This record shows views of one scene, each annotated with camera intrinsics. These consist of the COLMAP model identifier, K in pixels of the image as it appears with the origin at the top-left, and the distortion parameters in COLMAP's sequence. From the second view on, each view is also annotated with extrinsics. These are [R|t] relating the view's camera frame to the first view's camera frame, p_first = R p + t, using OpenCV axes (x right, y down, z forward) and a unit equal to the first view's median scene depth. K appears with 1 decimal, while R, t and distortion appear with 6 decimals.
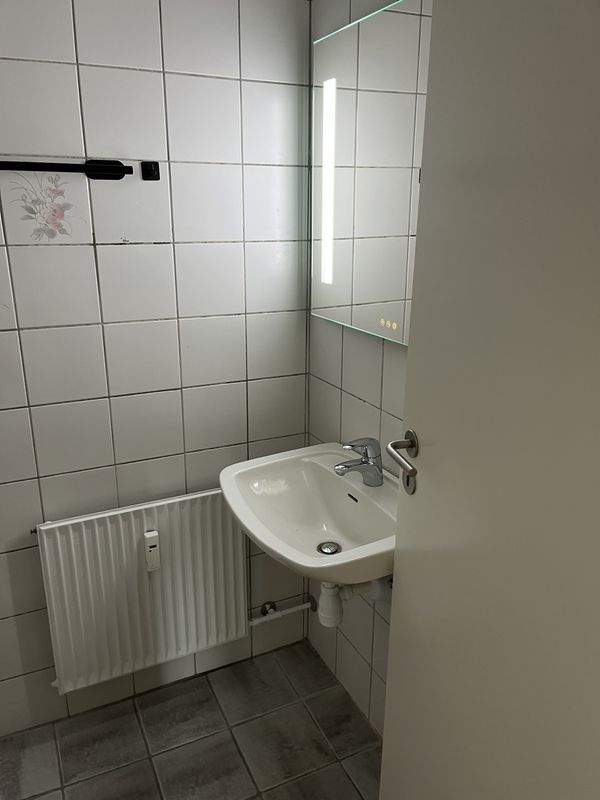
lens RADIAL K [[607.1, 0, 285.9], [0, 607.1, 405.7], [0, 0, 1]] dist [0.057086, -0.066245]
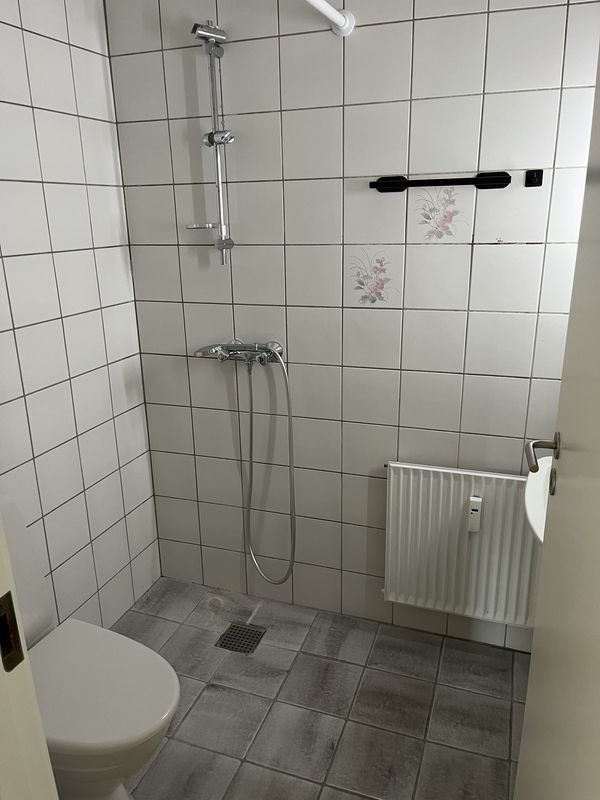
lens RADIAL K [[607.1, 0, 294.2], [0, 607.1, 409.1], [0, 0, 1]] dist [0.057086, -0.066245]
pose [[0.709056, 0.201240, -0.675827, 0.278501], [-0.196026, 0.976888, 0.085222, 0.015874], [0.677358, 0.072053, 0.732117, -0.076650]]
